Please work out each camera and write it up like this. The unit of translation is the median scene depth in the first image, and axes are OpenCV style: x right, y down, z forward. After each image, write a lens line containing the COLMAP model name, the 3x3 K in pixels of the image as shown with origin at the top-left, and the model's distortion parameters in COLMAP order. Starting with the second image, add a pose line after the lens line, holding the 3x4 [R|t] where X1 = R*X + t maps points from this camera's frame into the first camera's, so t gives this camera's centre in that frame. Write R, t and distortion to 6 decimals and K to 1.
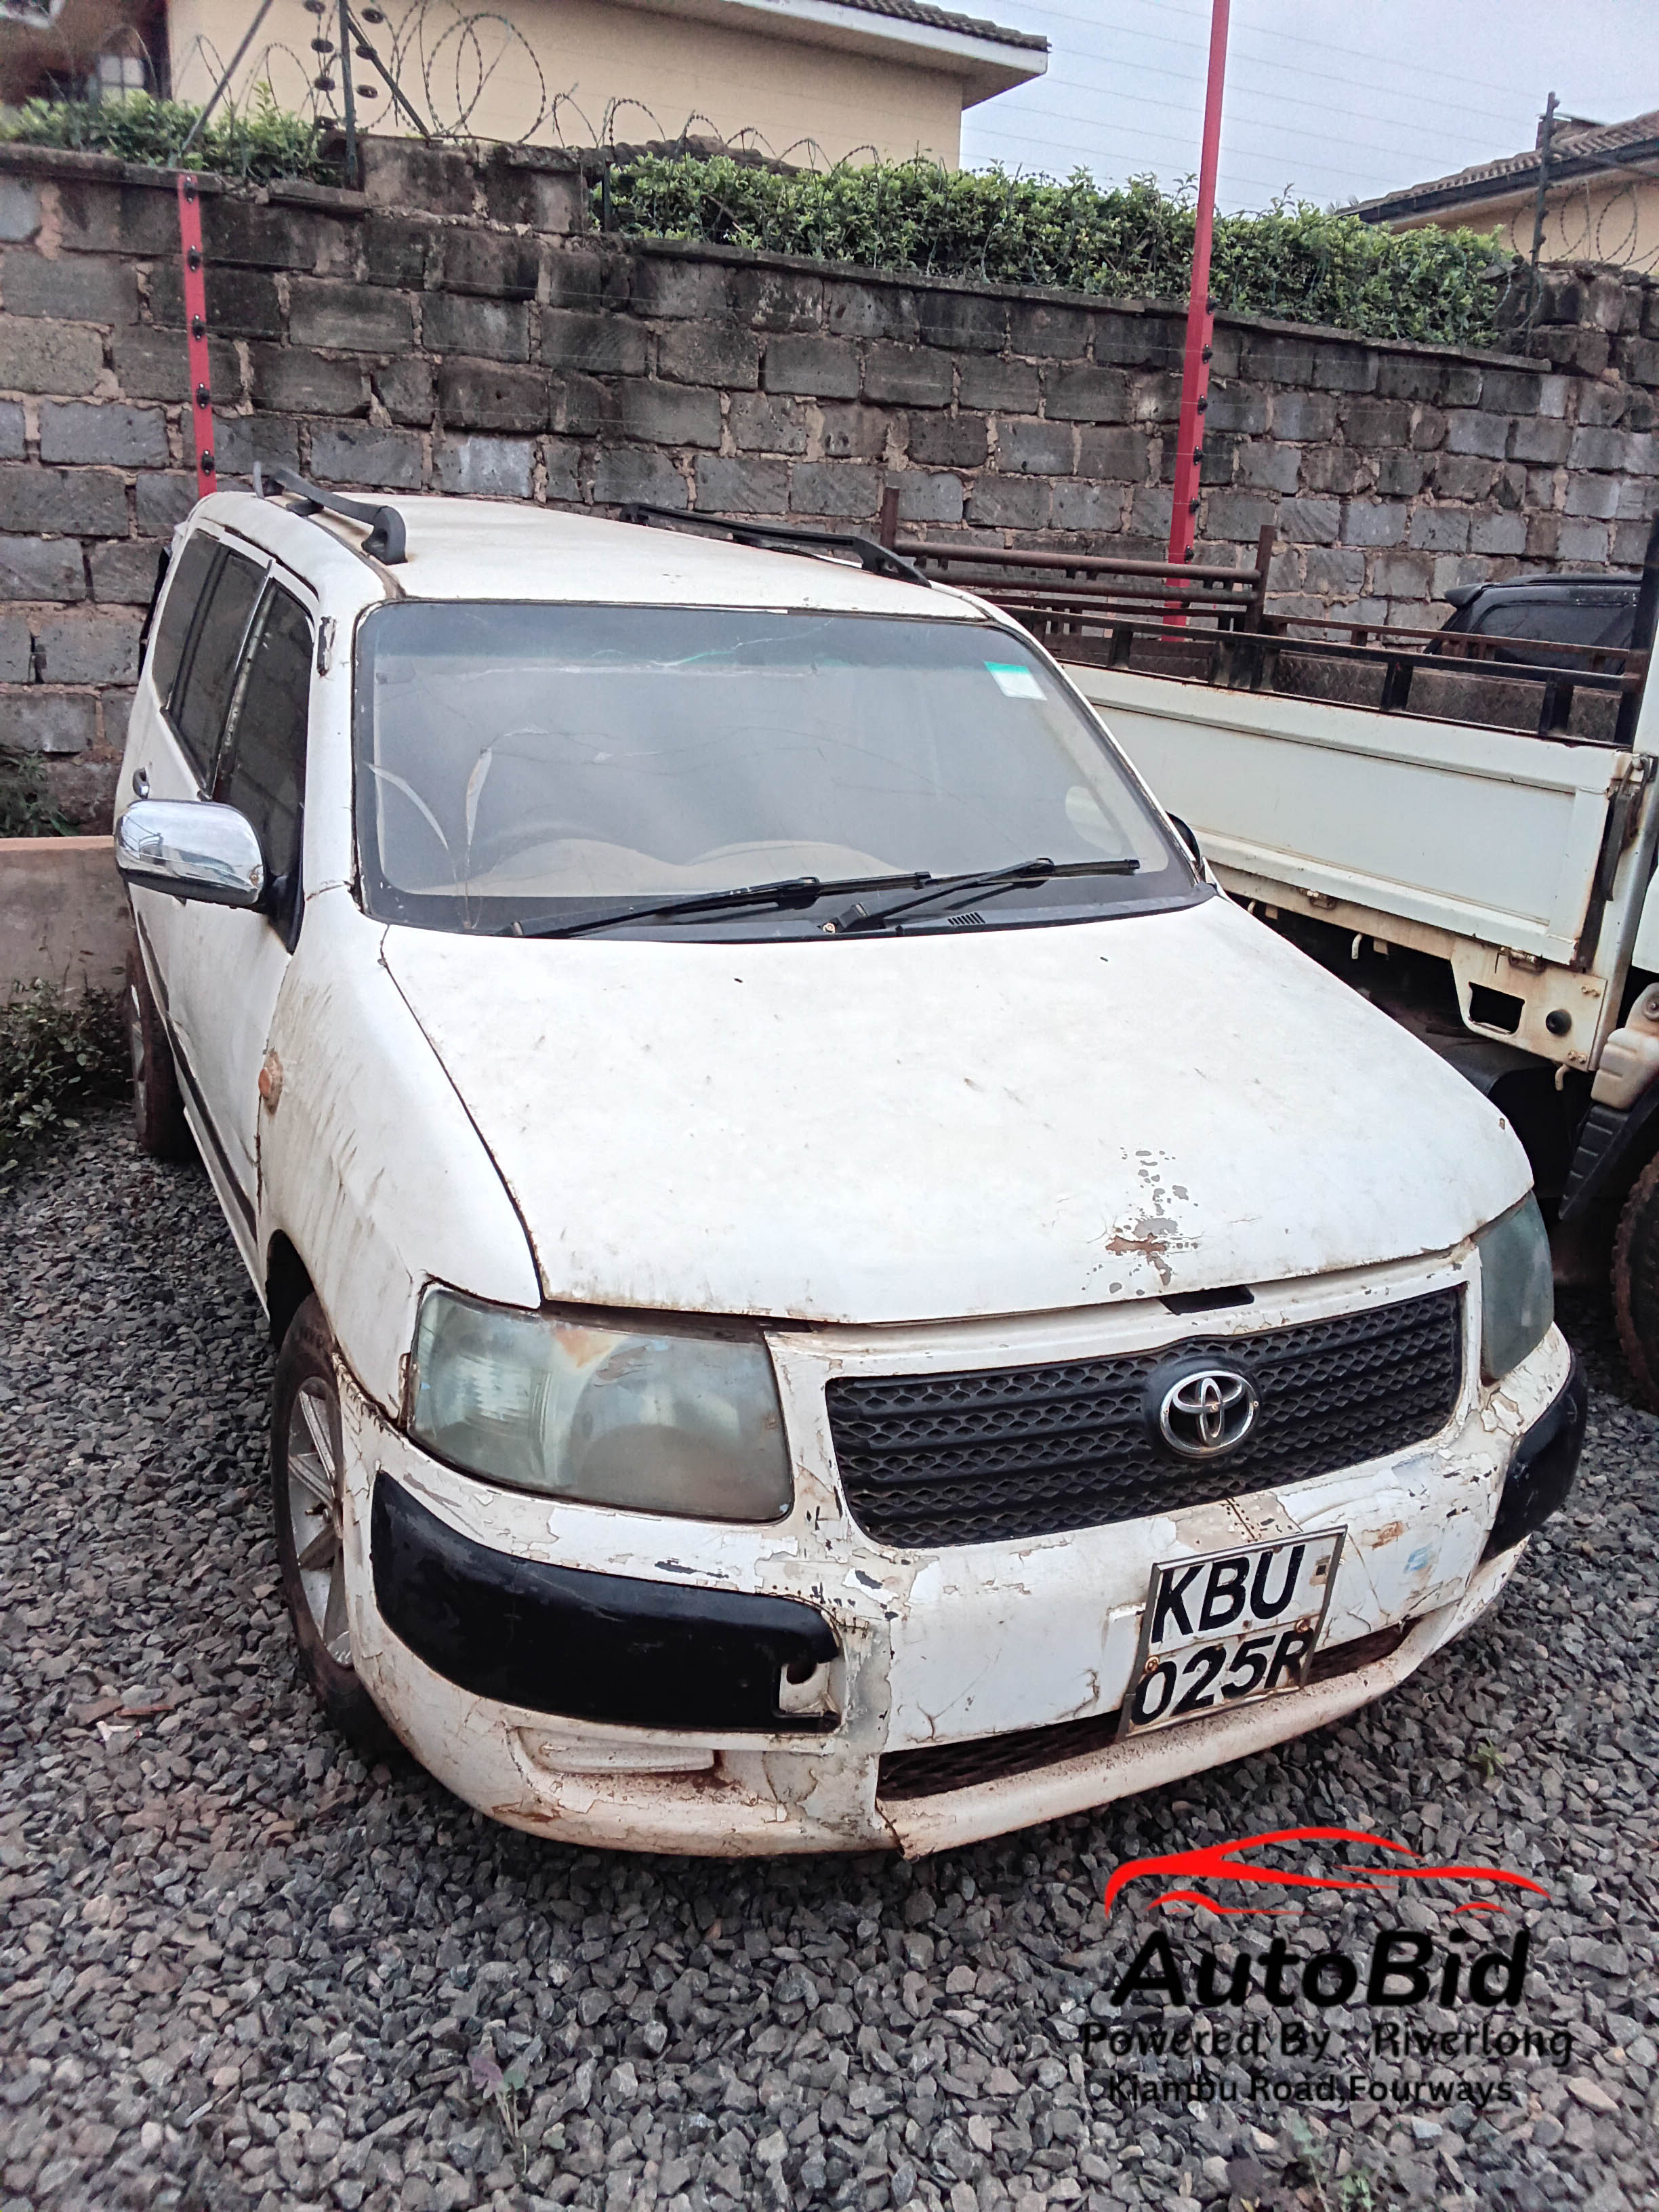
lens RADIAL K [[1747.5, 0, 847.0], [0, 1747.5, 1117.2], [0, 0, 1]] dist [0.070940, -0.092797]
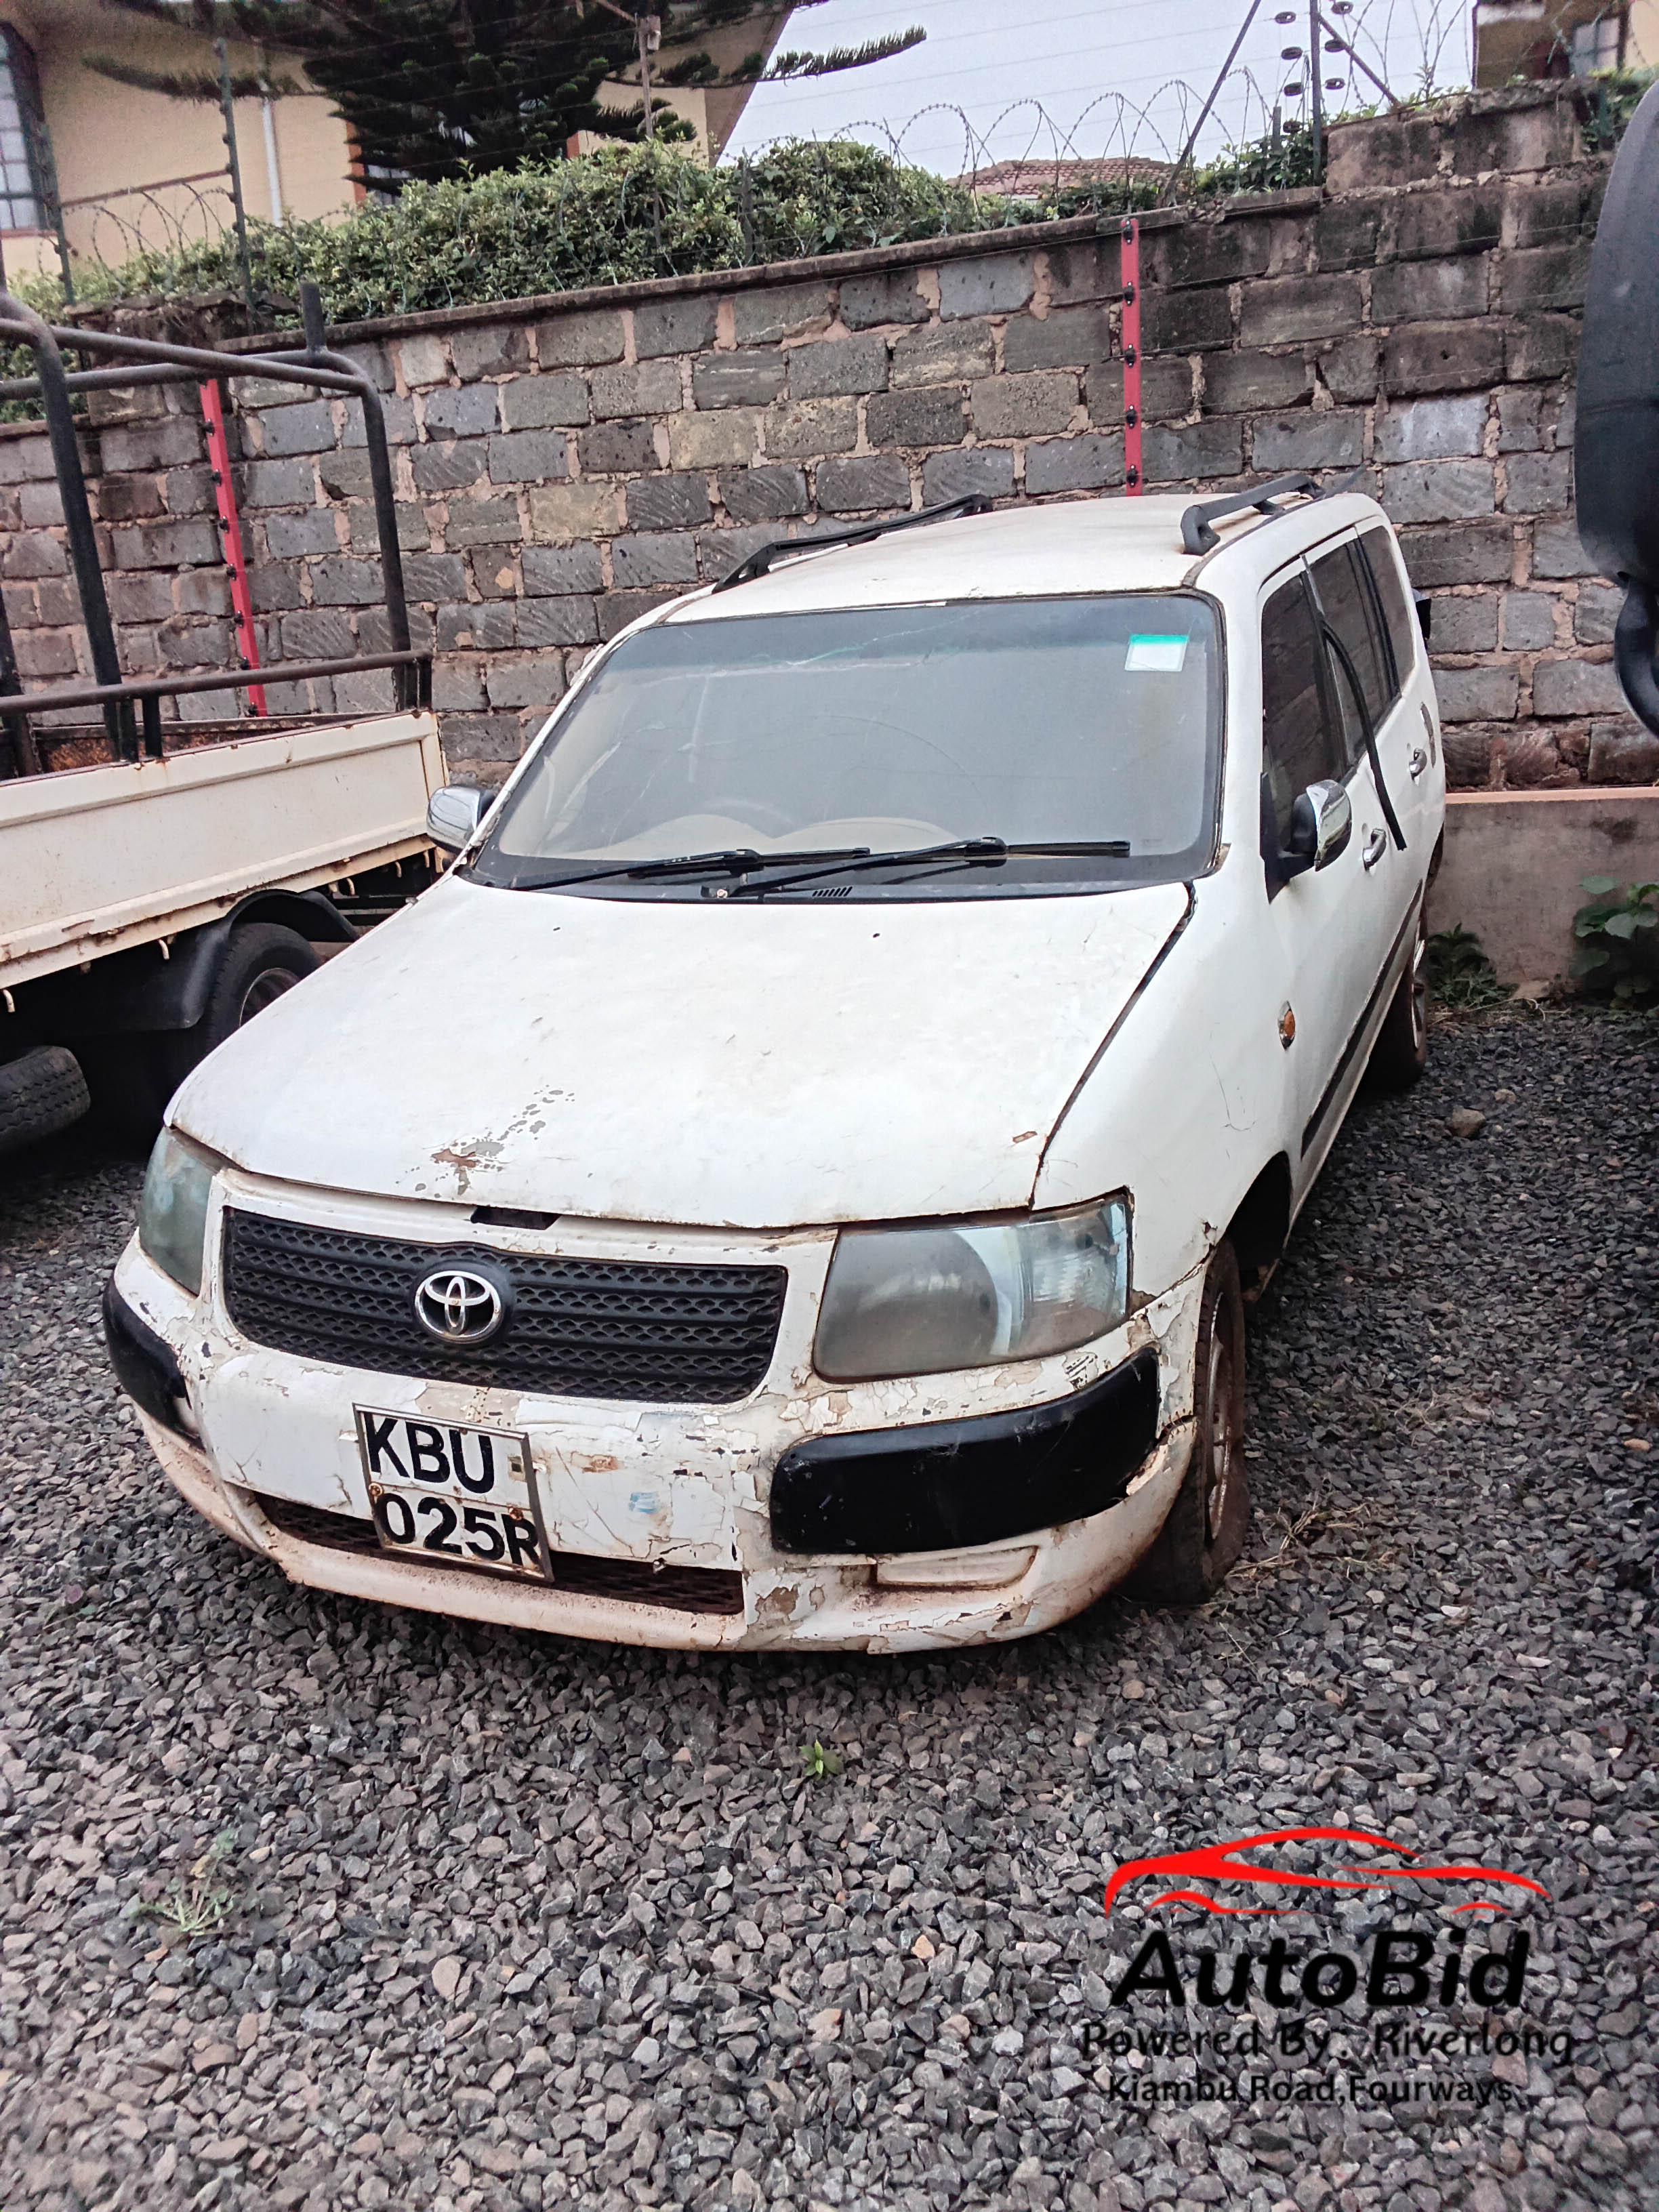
lens RADIAL K [[1747.5, 0, 832.6], [0, 1747.5, 1120.4], [0, 0, 1]] dist [0.070940, -0.092797]
pose [[0.656254, 0.138887, -0.741648, 0.820588], [-0.125109, 0.989337, 0.074567, -0.050078], [0.744096, 0.043852, 0.666632, 0.263669]]
